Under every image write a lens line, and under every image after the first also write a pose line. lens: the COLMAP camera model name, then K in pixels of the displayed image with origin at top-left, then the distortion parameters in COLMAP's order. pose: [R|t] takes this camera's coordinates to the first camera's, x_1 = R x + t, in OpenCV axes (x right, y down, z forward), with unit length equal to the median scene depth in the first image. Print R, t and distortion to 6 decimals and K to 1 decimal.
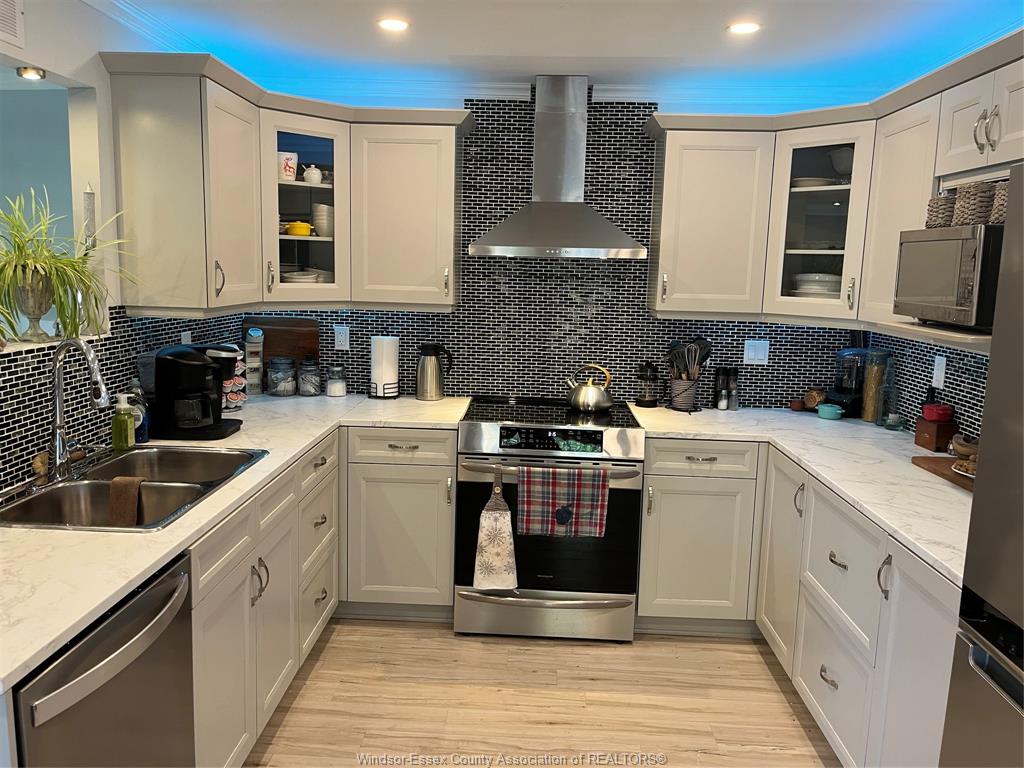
lens RADIAL K [[776.0, 0, 508.3], [0, 776.0, 382.0], [0, 0, 1]] dist [0.077941, -0.106691]
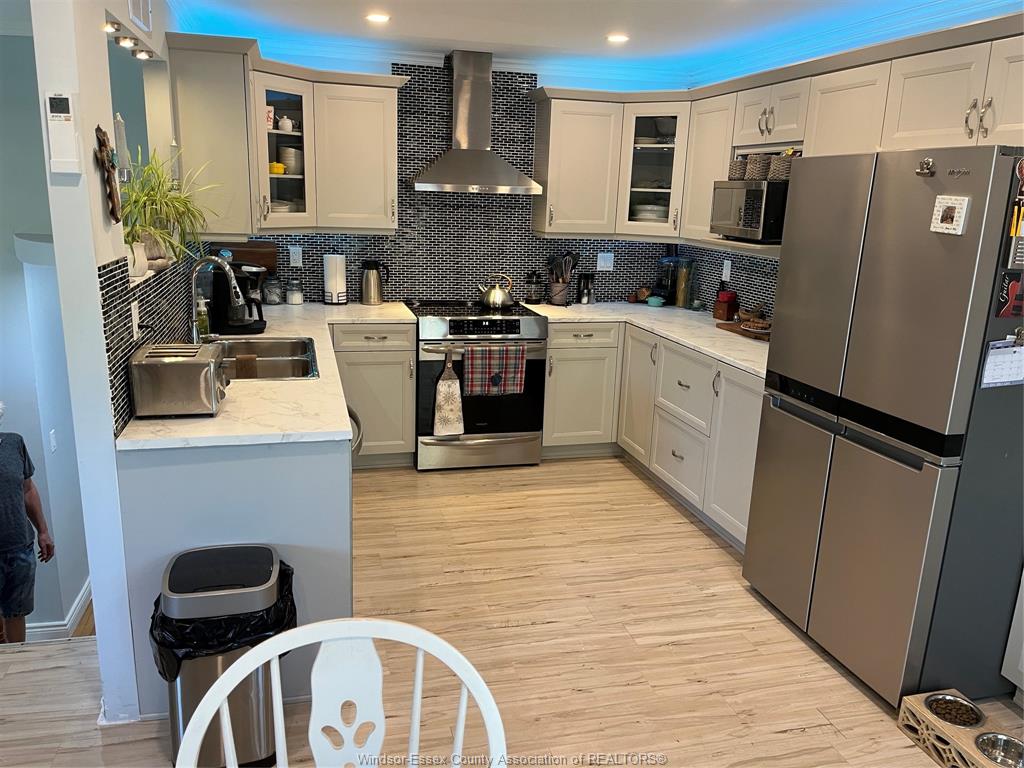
lens RADIAL K [[777.9, 0, 503.0], [0, 777.9, 389.7], [0, 0, 1]] dist [0.083400, -0.112190]
pose [[0.957421, -0.067261, 0.280751, -0.309400], [0.036143, 0.992756, 0.114585, 0.026128], [-0.286425, -0.099559, 0.952916, -0.353102]]
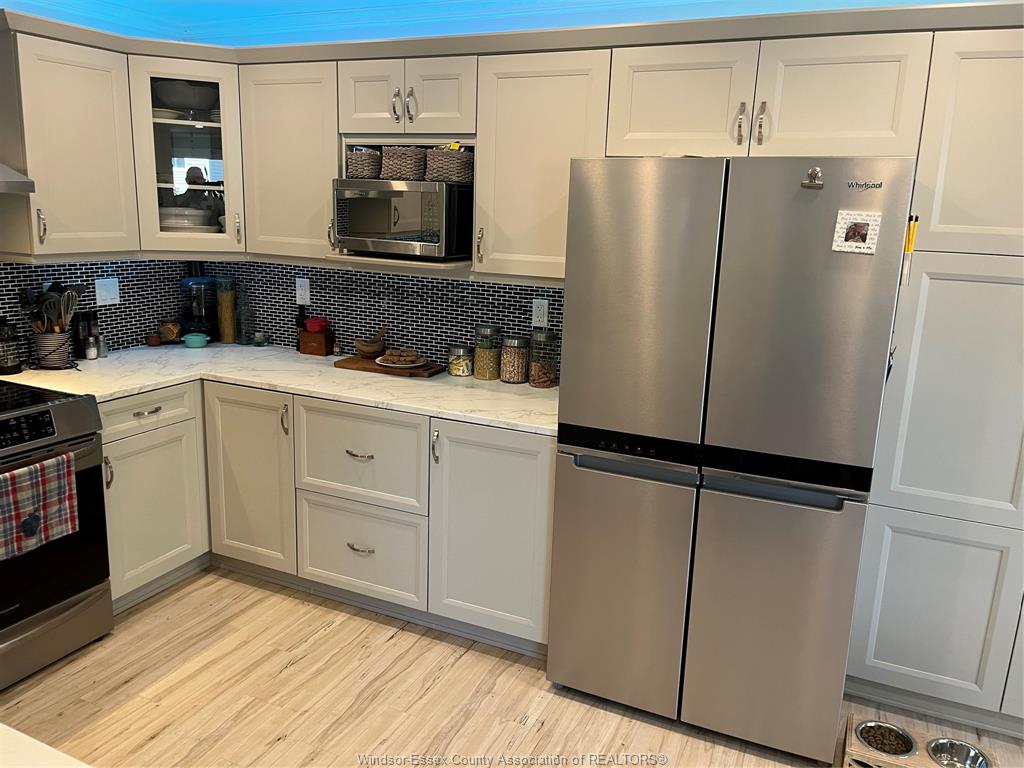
lens RADIAL K [[776.0, 0, 508.3], [0, 776.0, 382.0], [0, 0, 1]] dist [0.077941, -0.106691]
pose [[0.383255, -0.219447, 0.897195, -0.418866], [0.111876, 0.975243, 0.190747, -0.067158], [-0.916842, 0.027270, 0.398318, 0.223821]]
